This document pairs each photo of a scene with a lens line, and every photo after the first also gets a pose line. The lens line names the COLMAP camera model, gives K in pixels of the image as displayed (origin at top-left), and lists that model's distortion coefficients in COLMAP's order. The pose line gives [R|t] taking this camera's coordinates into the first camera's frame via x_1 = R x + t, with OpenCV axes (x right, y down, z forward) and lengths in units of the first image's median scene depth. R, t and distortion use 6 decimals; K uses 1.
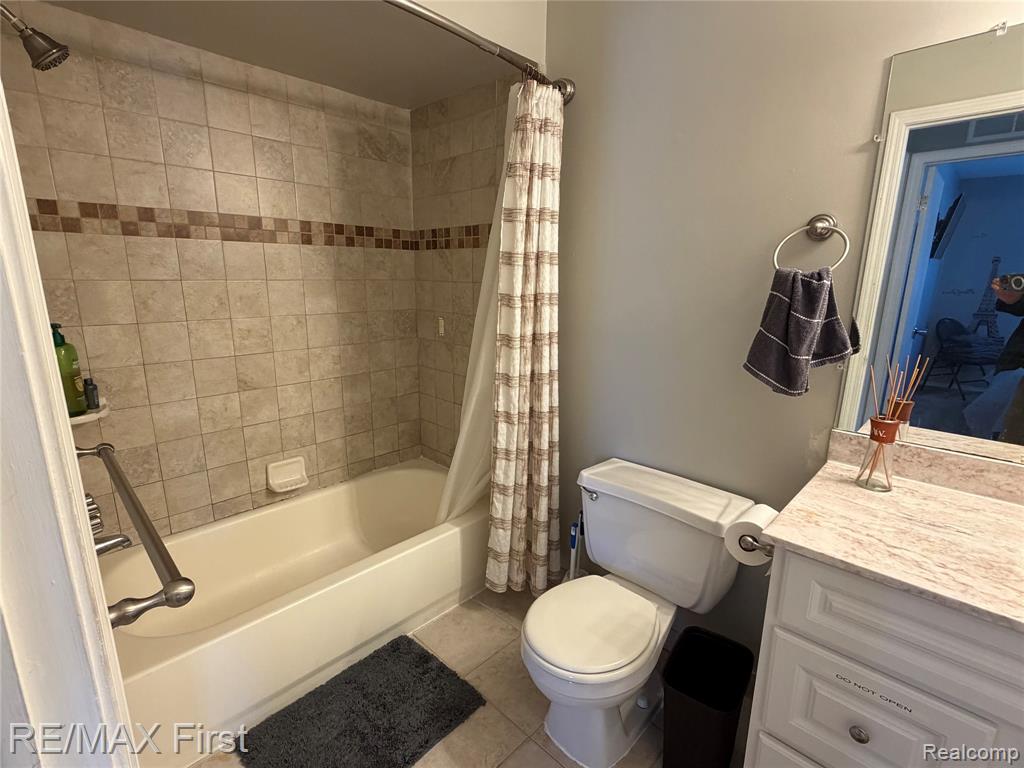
lens RADIAL K [[485.7, 0, 511.1], [0, 485.7, 386.6], [0, 0, 1]] dist [0.001153, 0.000381]
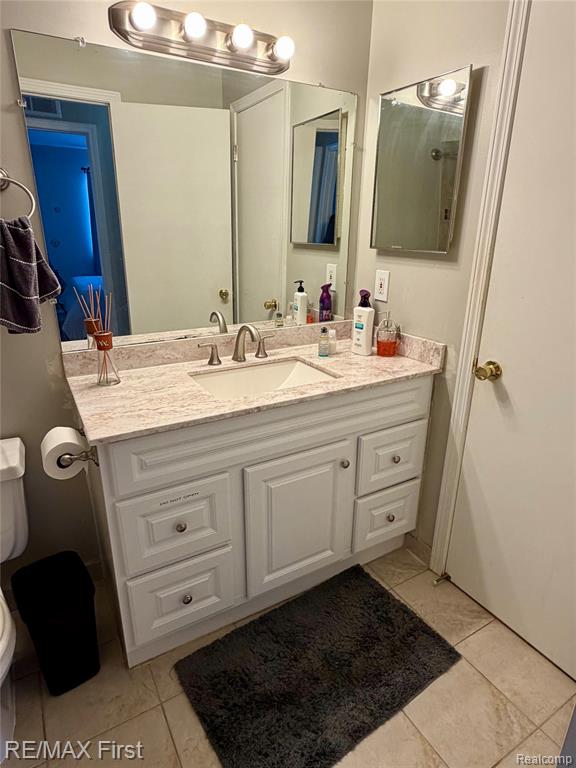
lens RADIAL K [[446.9, 0, 285.9], [0, 446.9, 381.9], [0, 0, 1]] dist [0.008559, 0.001458]
pose [[0.268777, -0.316948, 0.909562, -0.284448], [0.210513, 0.940811, 0.265631, -0.030142], [-0.939917, 0.120079, 0.319589, 0.132471]]
